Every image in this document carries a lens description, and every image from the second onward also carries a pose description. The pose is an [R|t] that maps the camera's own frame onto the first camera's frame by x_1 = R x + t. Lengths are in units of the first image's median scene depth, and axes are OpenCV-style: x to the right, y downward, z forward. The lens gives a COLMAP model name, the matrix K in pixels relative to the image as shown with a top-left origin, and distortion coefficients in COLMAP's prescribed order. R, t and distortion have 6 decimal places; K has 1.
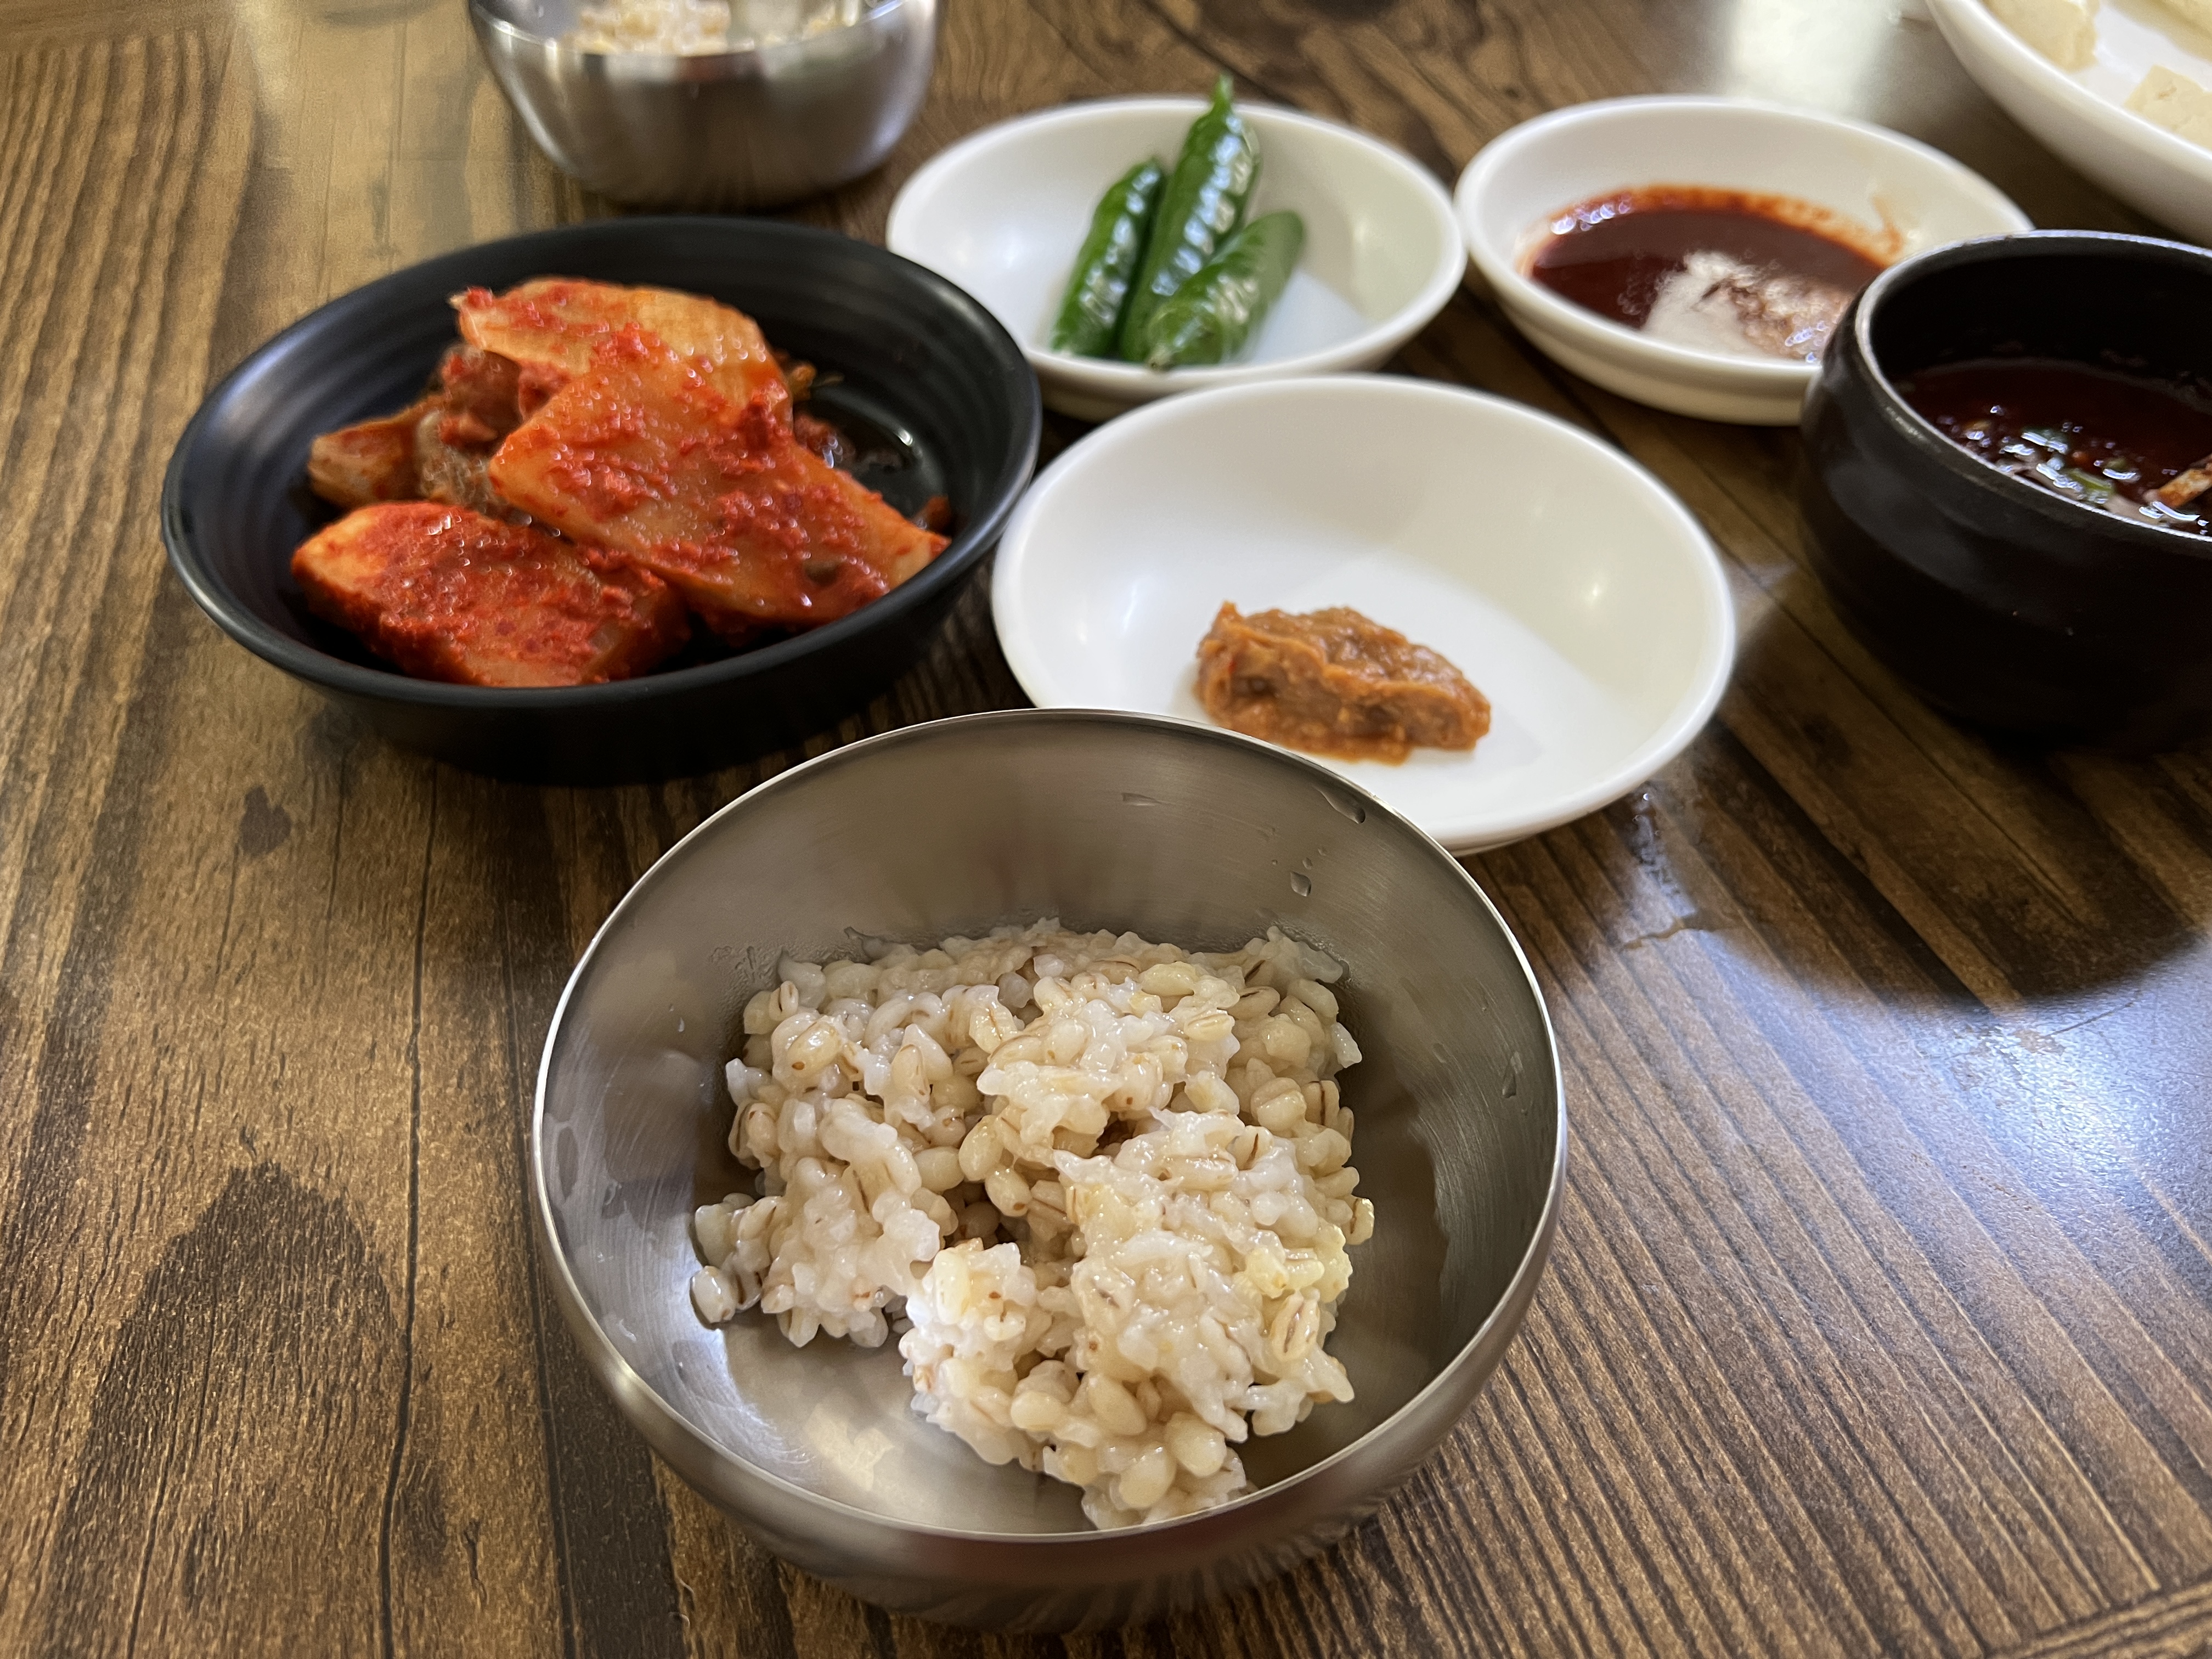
lens RADIAL K [[1729.5, 0, 1106.3], [0, 1729.5, 868.8], [0, 0, 1]] dist [0.035444, -0.062609]
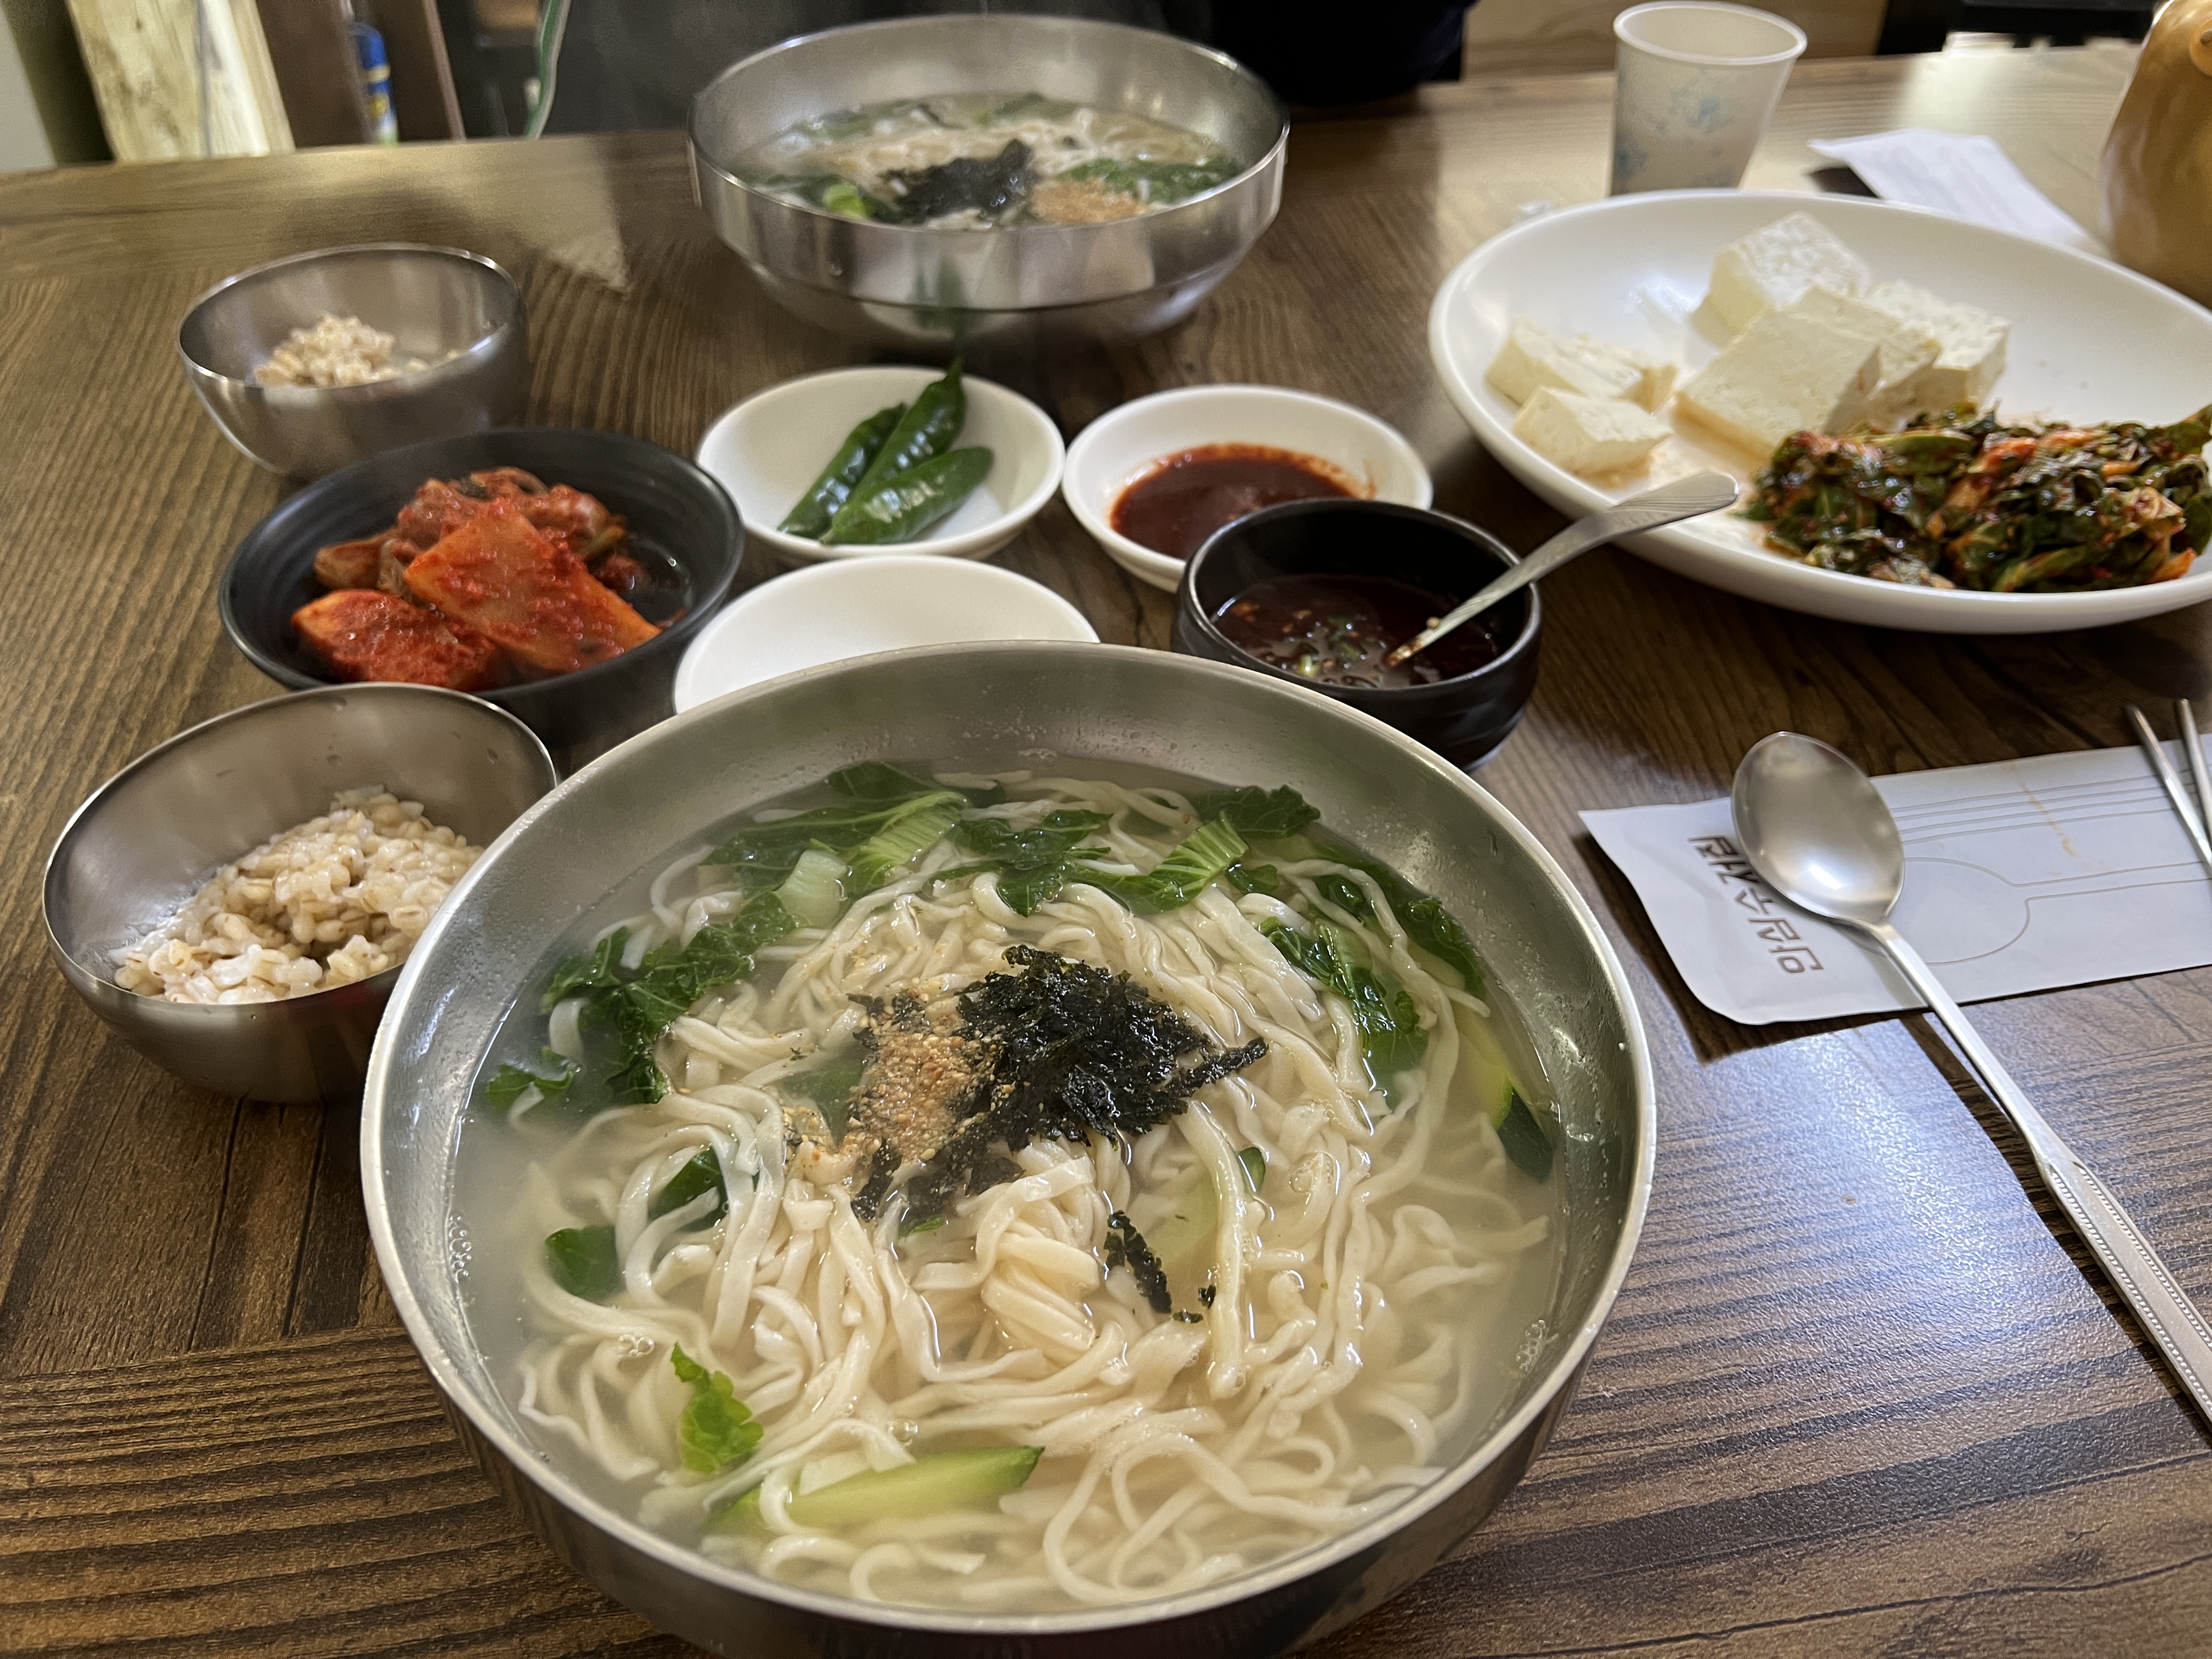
lens RADIAL K [[1729.5, 0, 1114.8], [0, 1729.5, 853.8], [0, 0, 1]] dist [0.035444, -0.062609]
pose [[0.995151, 0.079550, -0.057844, 0.478528], [-0.084117, 0.993129, -0.081360, 0.130071], [0.050974, 0.085831, 0.995005, -0.677055]]
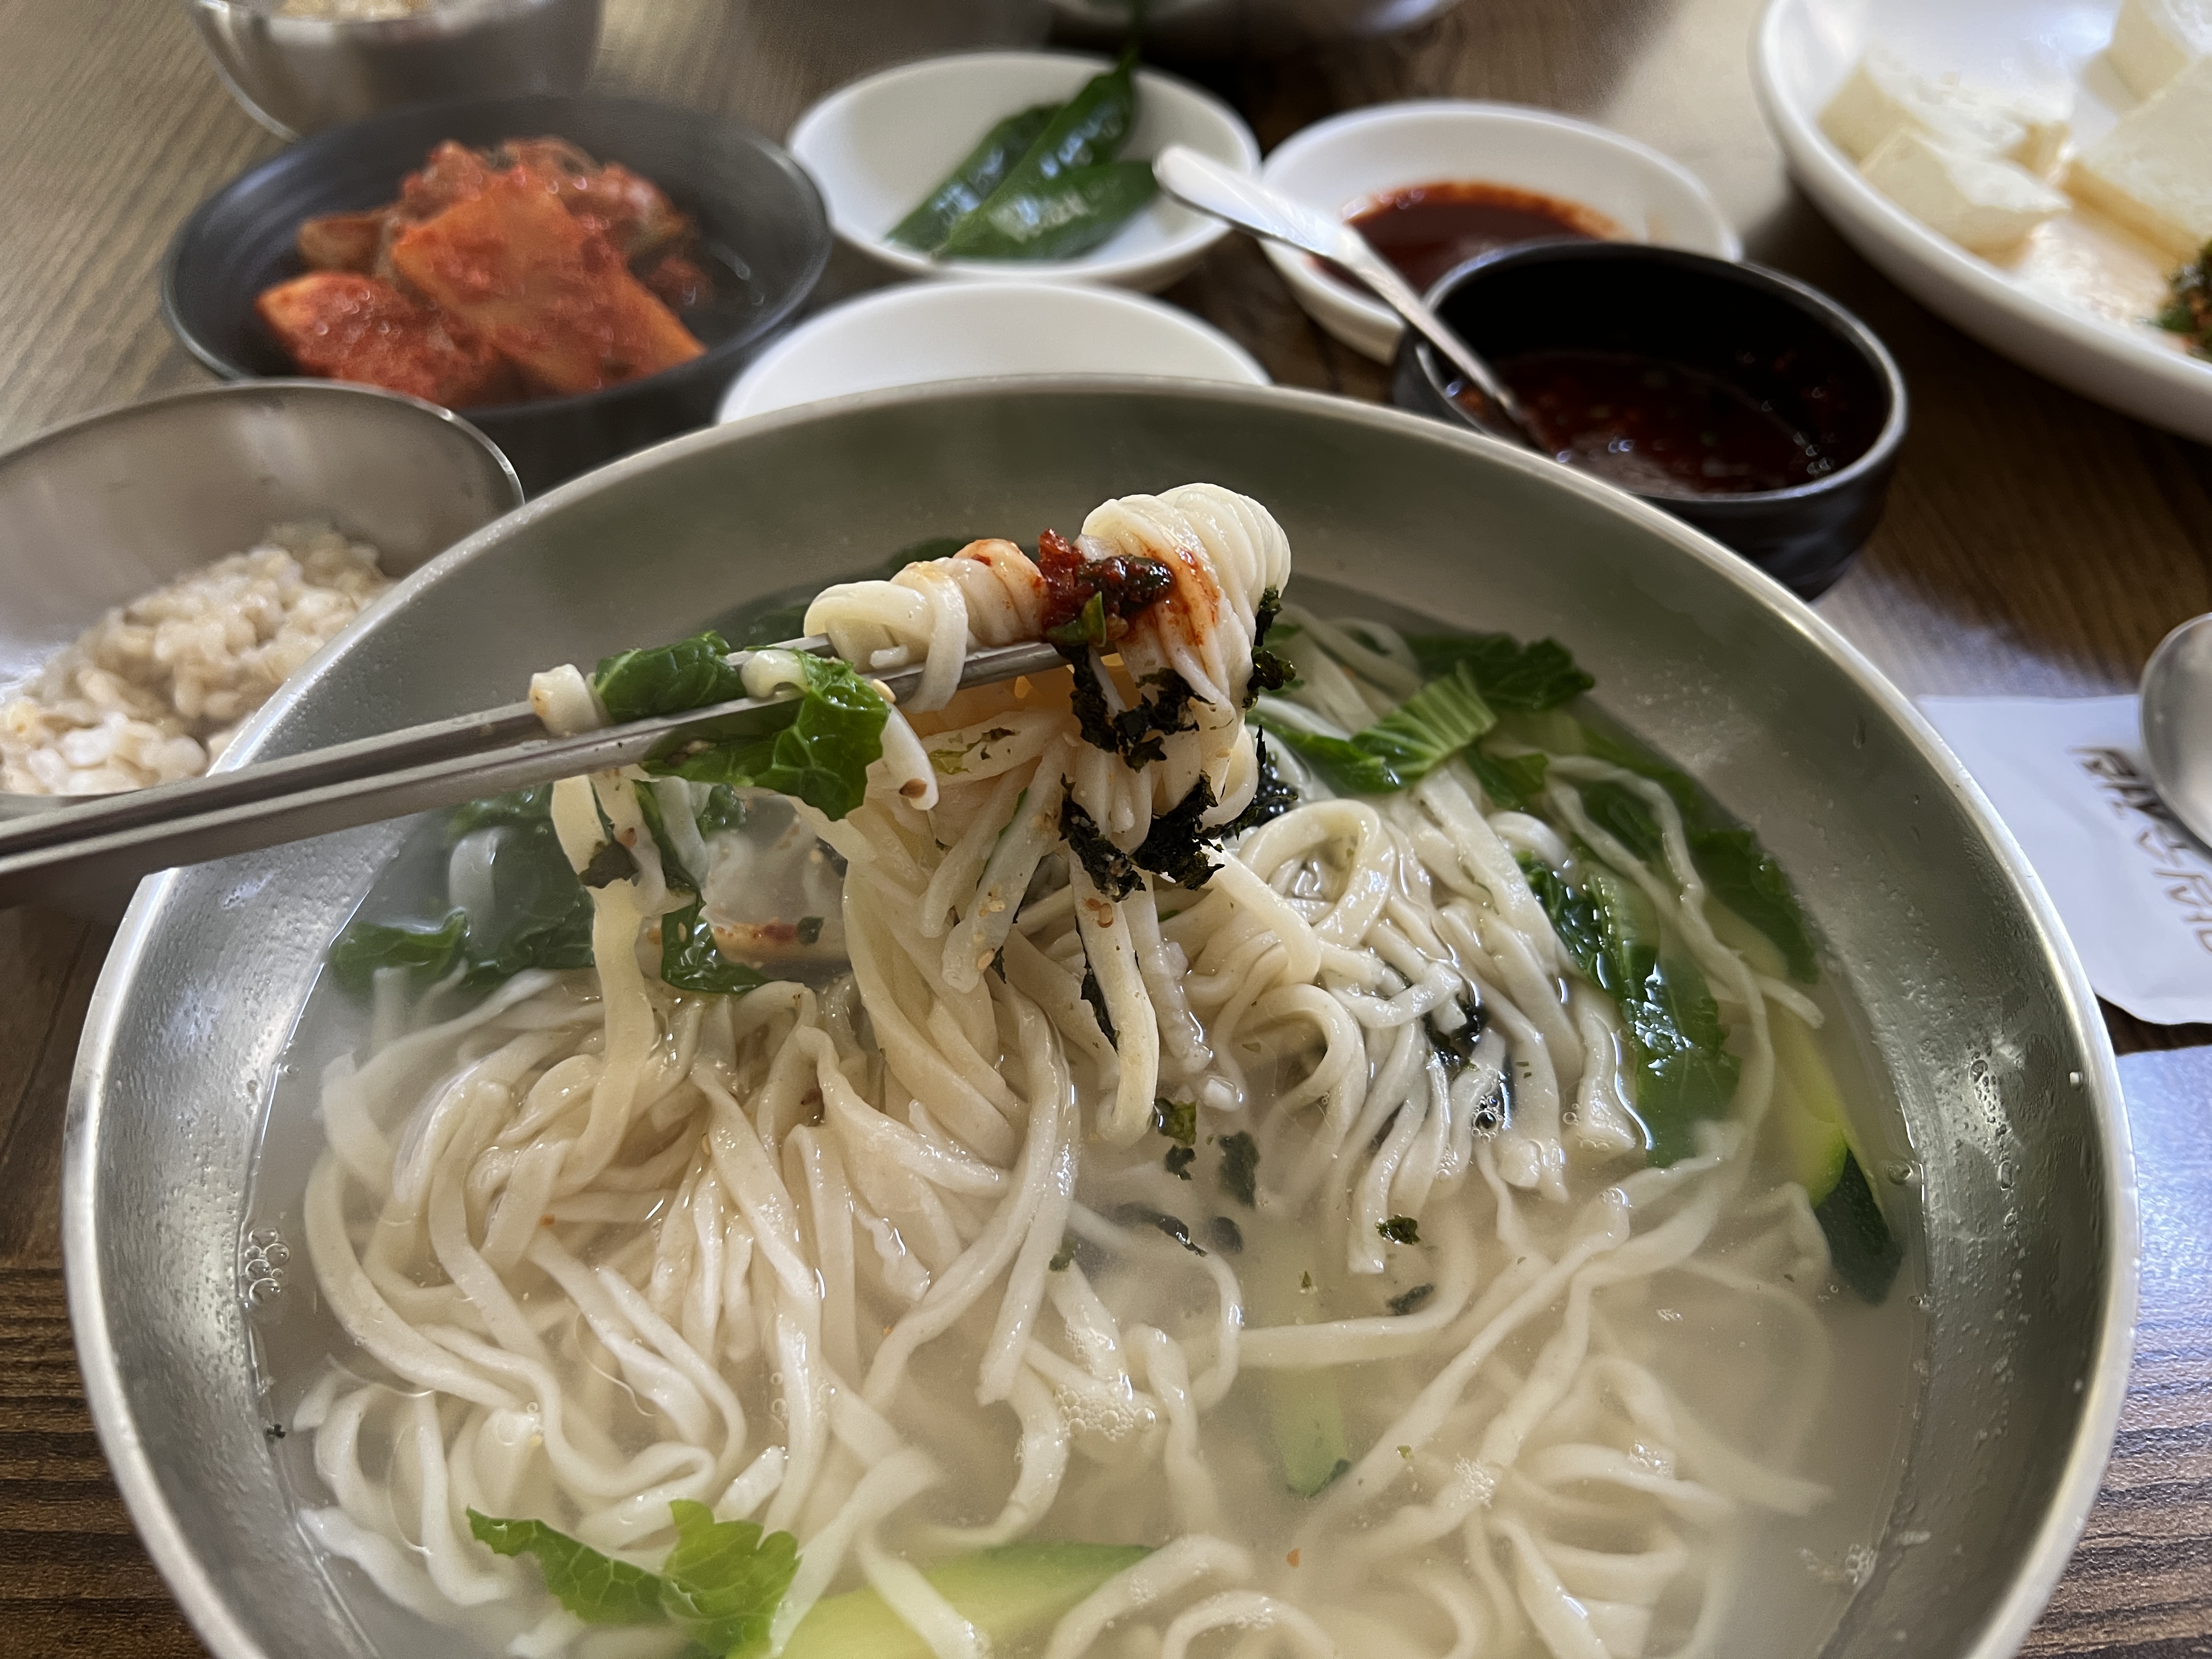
lens RADIAL K [[1729.5, 0, 1112.9], [0, 1729.5, 864.3], [0, 0, 1]] dist [0.035444, -0.062609]
pose [[0.975660, 0.181630, -0.122875, 0.443481], [-0.180012, 0.983366, 0.024237, 0.102550], [0.125233, -0.001528, 0.992126, -0.270531]]
